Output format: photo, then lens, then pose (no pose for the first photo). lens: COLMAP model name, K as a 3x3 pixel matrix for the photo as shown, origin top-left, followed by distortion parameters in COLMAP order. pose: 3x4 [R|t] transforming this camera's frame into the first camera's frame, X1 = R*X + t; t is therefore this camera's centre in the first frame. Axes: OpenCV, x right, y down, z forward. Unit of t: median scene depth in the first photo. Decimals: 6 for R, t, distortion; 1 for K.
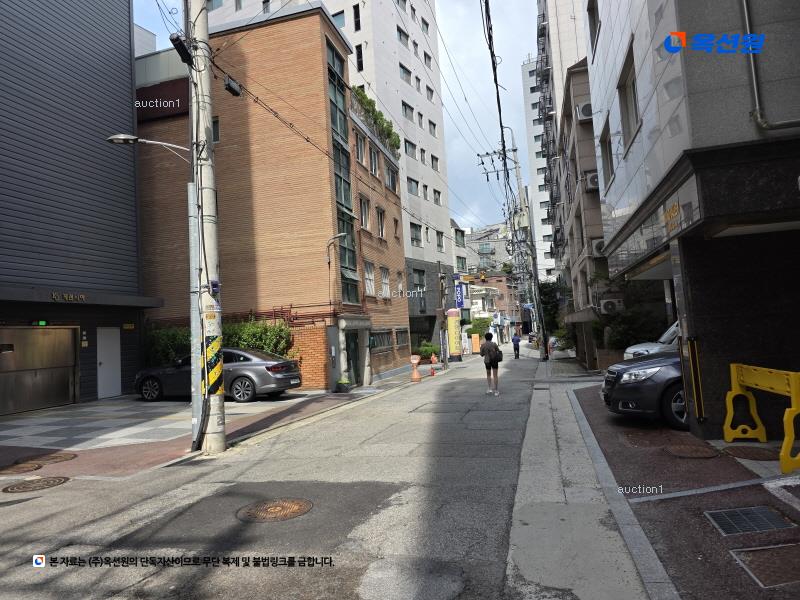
lens RADIAL K [[531.1, 0, 400.0], [0, 531.1, 300.0], [0, 0, 1]] dist [0.001839, 0.000295]
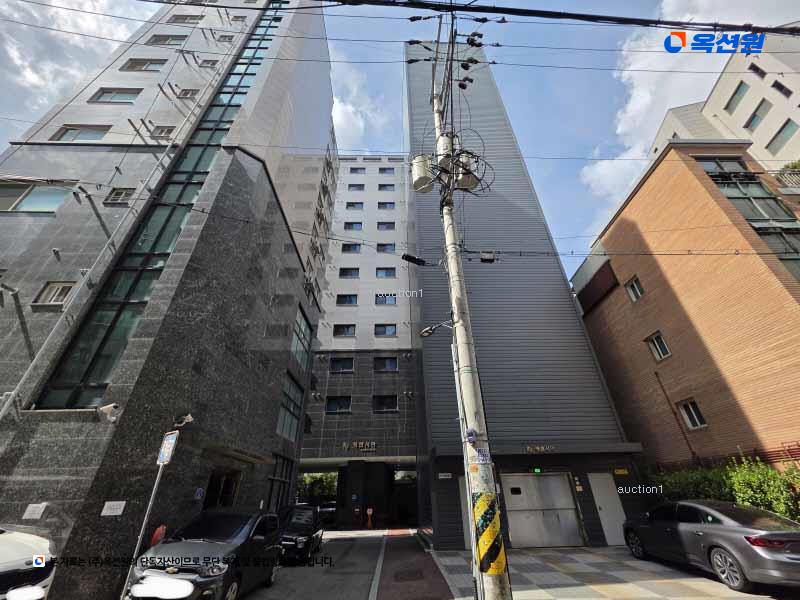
lens RADIAL K [[324.4, 0, 400.0], [0, 324.4, 300.0], [0, 0, 1]] dist [-0.001086, 0.005822]
pose [[0.292945, -0.453392, -0.841795, 0.135621], [0.066656, 0.887962, -0.455062, 0.009774], [0.953803, 0.077198, 0.290345, 0.378726]]
